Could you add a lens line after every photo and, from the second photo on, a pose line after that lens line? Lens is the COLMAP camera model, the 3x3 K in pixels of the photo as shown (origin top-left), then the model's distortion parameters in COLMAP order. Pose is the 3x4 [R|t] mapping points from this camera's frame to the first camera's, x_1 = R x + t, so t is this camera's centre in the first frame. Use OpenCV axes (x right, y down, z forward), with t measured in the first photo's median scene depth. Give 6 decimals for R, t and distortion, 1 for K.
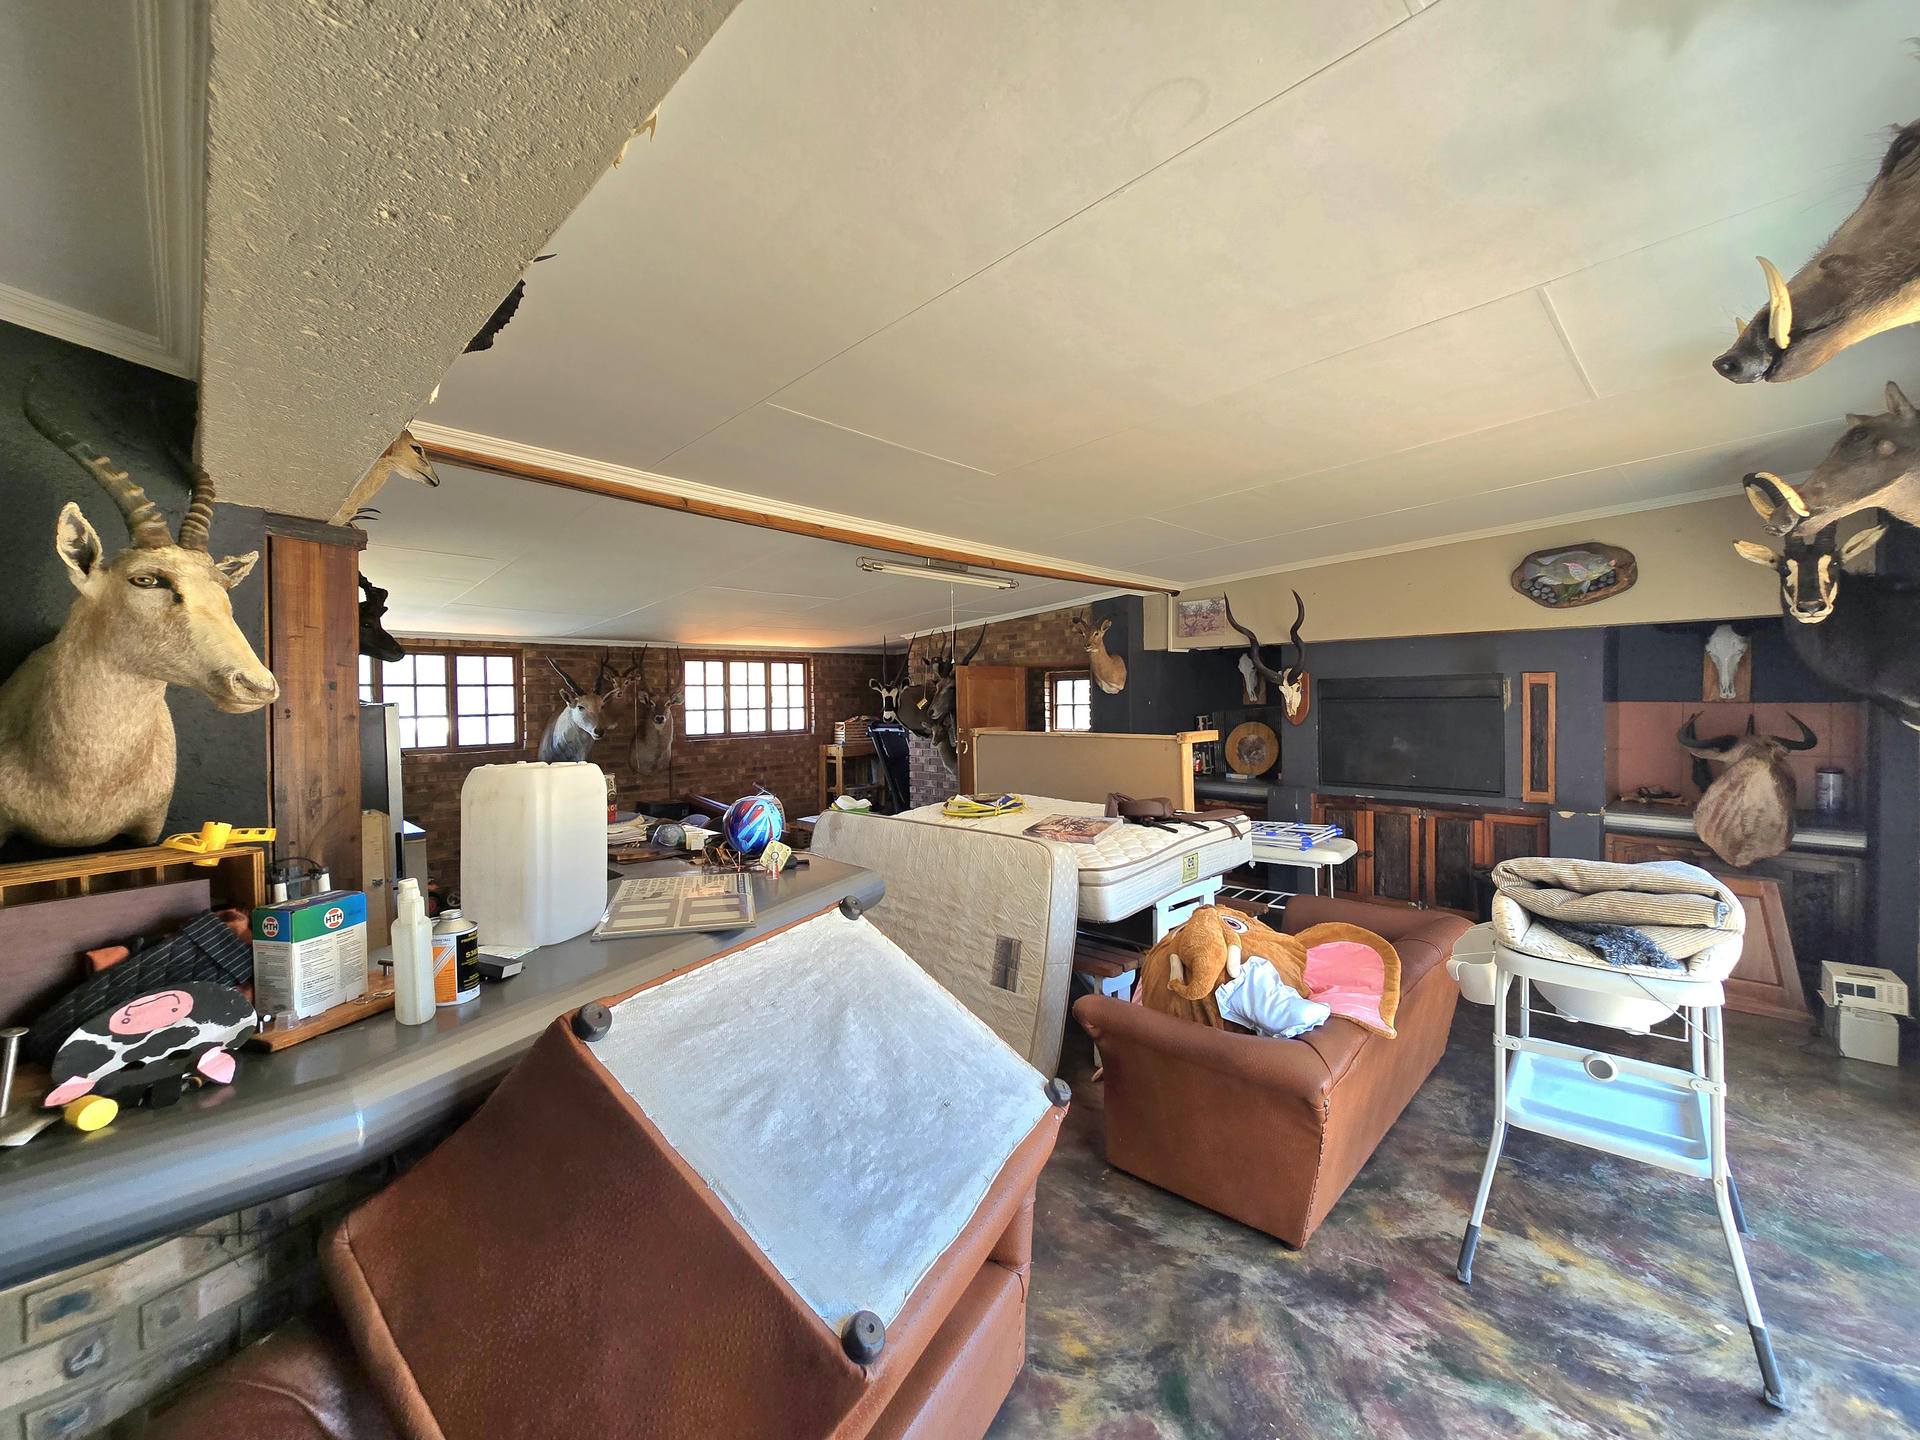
lens RADIAL K [[782.8, 0, 970.3], [0, 782.8, 717.3], [0, 0, 1]] dist [-0.000785, -0.000101]
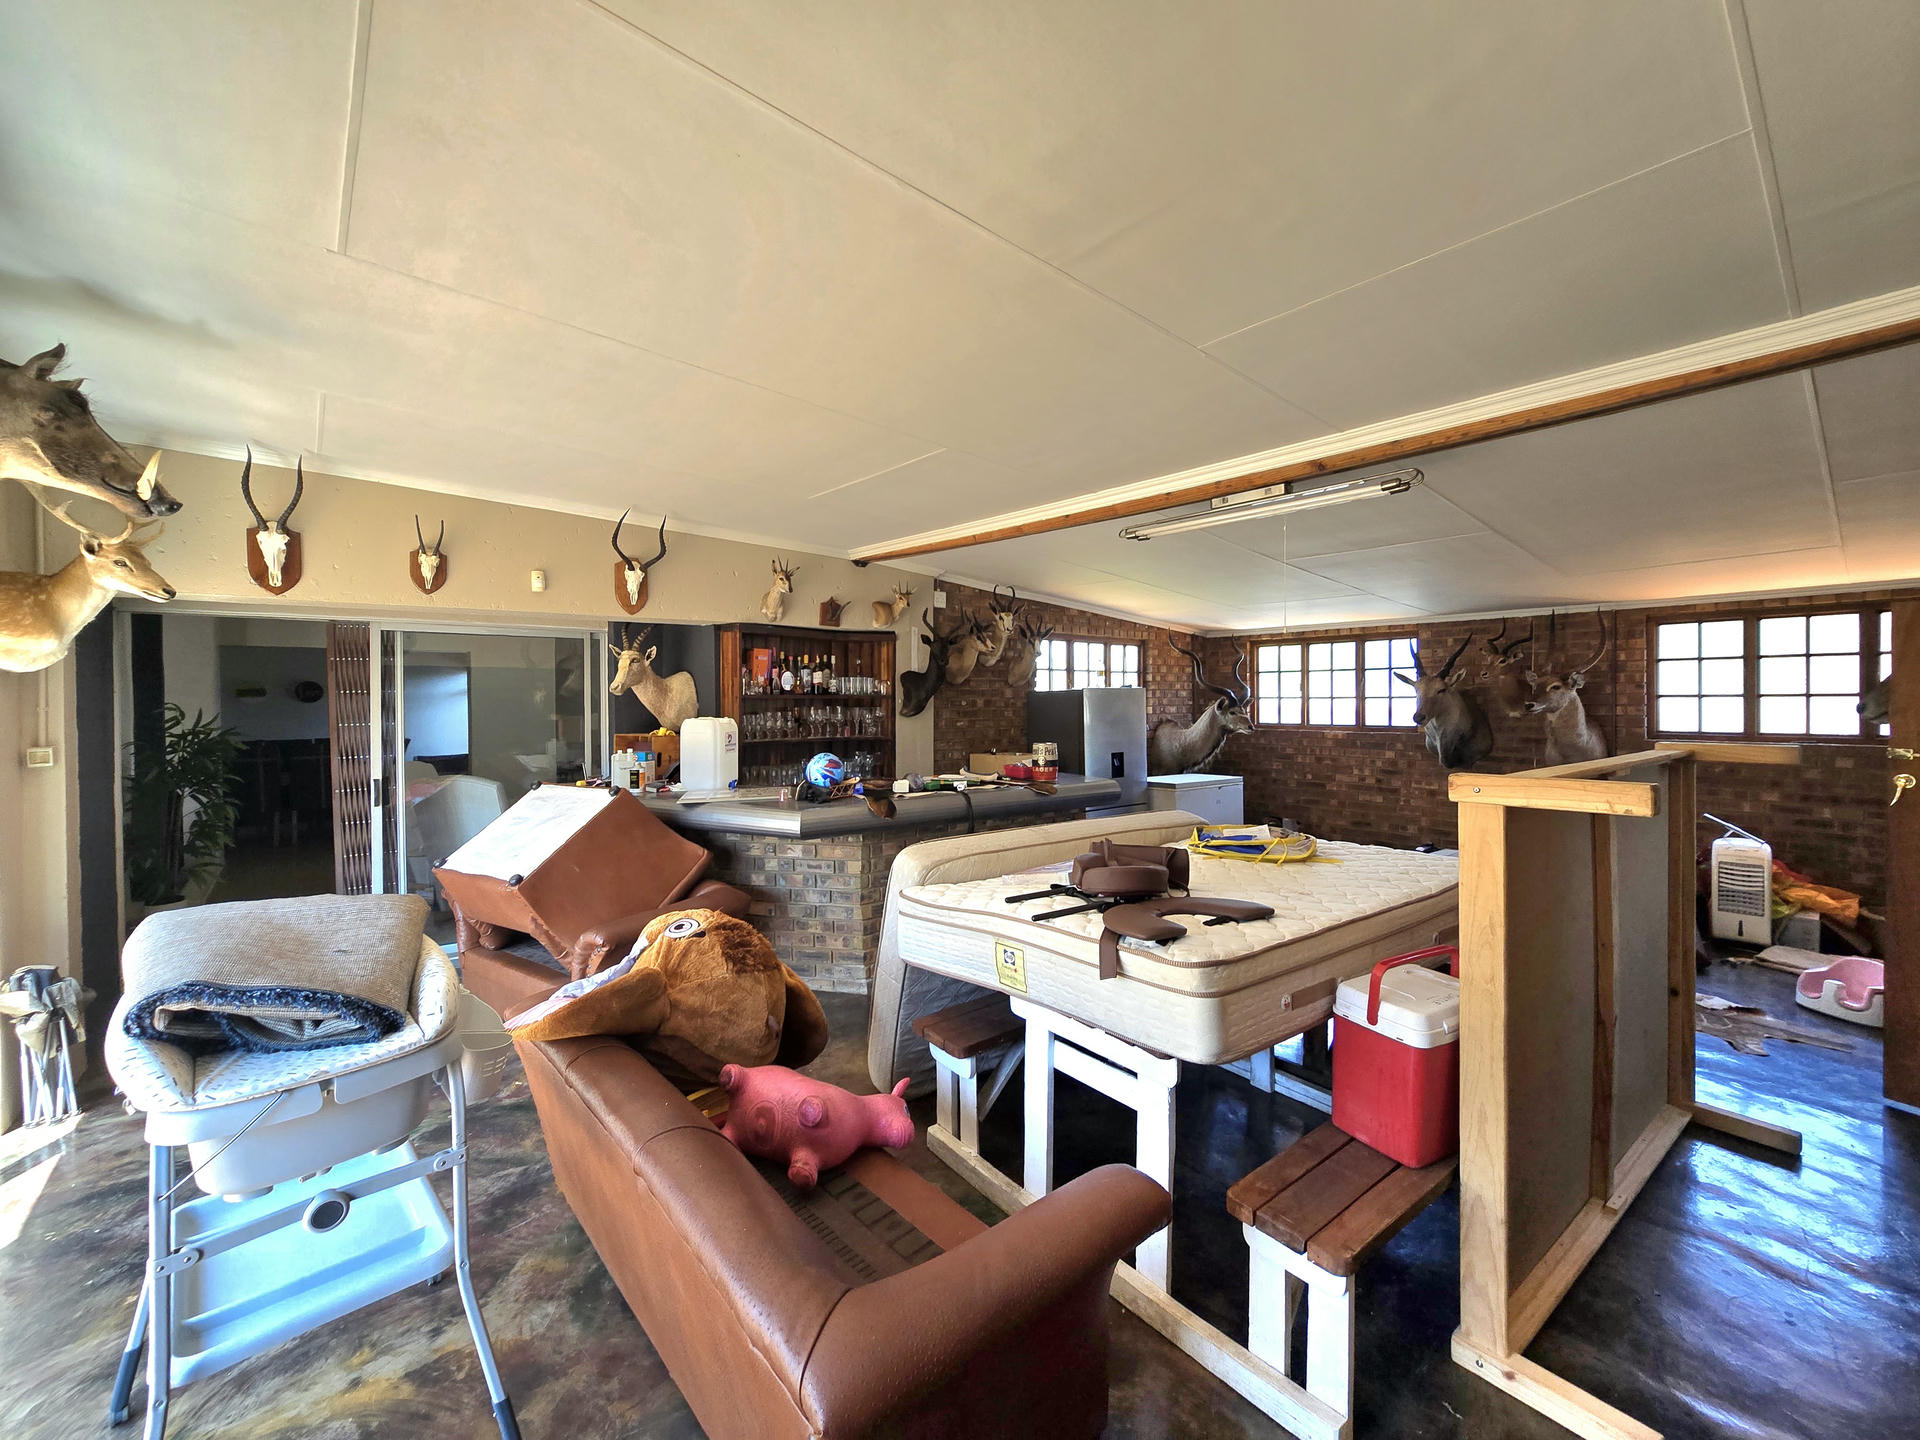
lens RADIAL K [[782.8, 0, 971.4], [0, 782.8, 707.8], [0, 0, 1]] dist [-0.000785, -0.000101]
pose [[-0.083168, 0.034360, -0.995943, 0.618841], [-0.010245, 0.999323, 0.035332, -0.026618], [0.996483, 0.013142, -0.082760, 0.702239]]
